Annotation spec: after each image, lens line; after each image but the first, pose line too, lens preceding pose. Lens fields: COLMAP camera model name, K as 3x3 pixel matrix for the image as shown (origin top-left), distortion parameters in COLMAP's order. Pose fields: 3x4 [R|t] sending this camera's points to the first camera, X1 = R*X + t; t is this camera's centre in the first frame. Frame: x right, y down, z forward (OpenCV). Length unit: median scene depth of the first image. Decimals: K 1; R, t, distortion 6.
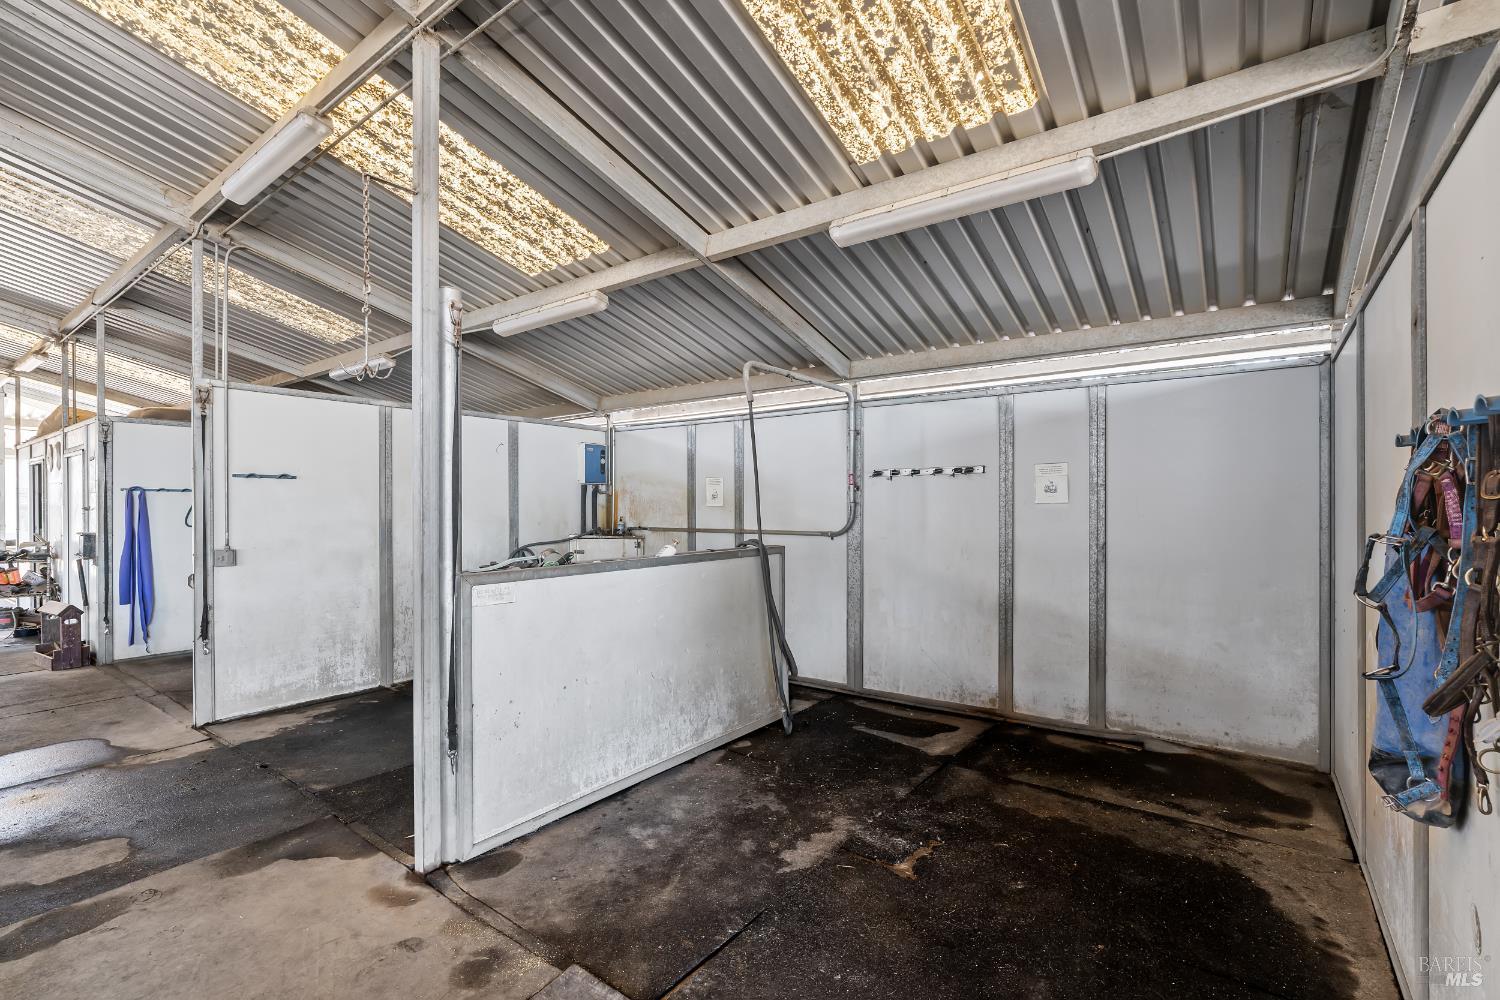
lens RADIAL K [[693.0, 0, 750.0], [0, 693.0, 500.0], [0, 0, 1]] dist [-0.000509, -0.000333]
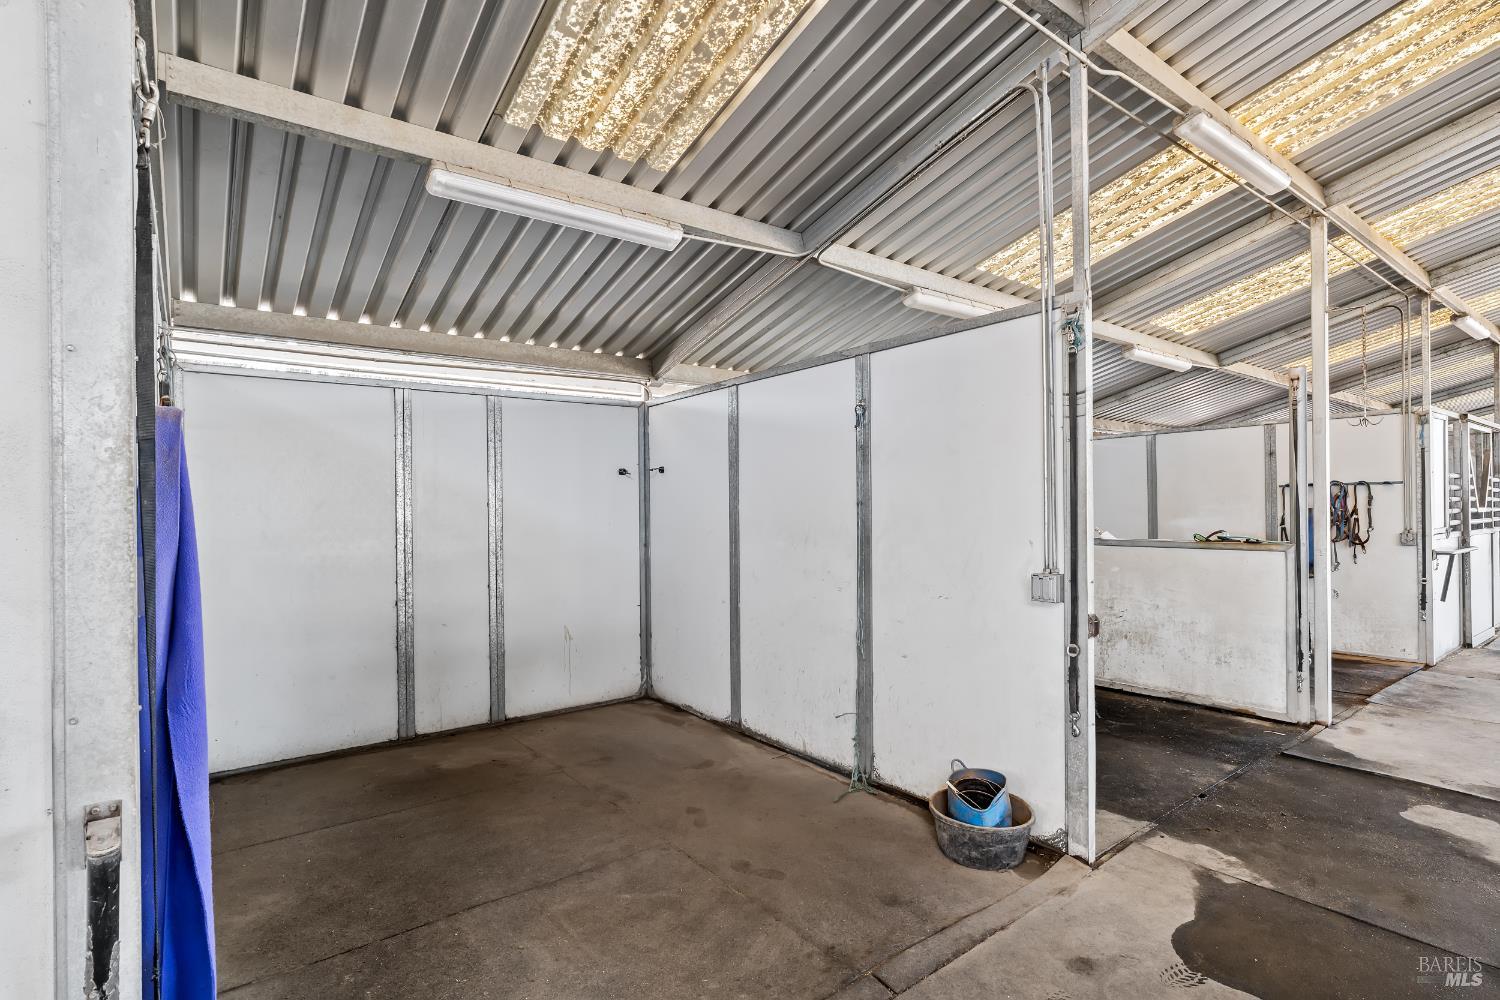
lens RADIAL K [[709.3, 0, 750.0], [0, 709.3, 500.0], [0, 0, 1]] dist [0.001443, 0.000468]
pose [[0.273799, 0.002737, 0.961783, -0.732252], [0.003659, 0.999986, -0.003887, -0.004408], [-0.961780, 0.004584, 0.273786, 0.541362]]
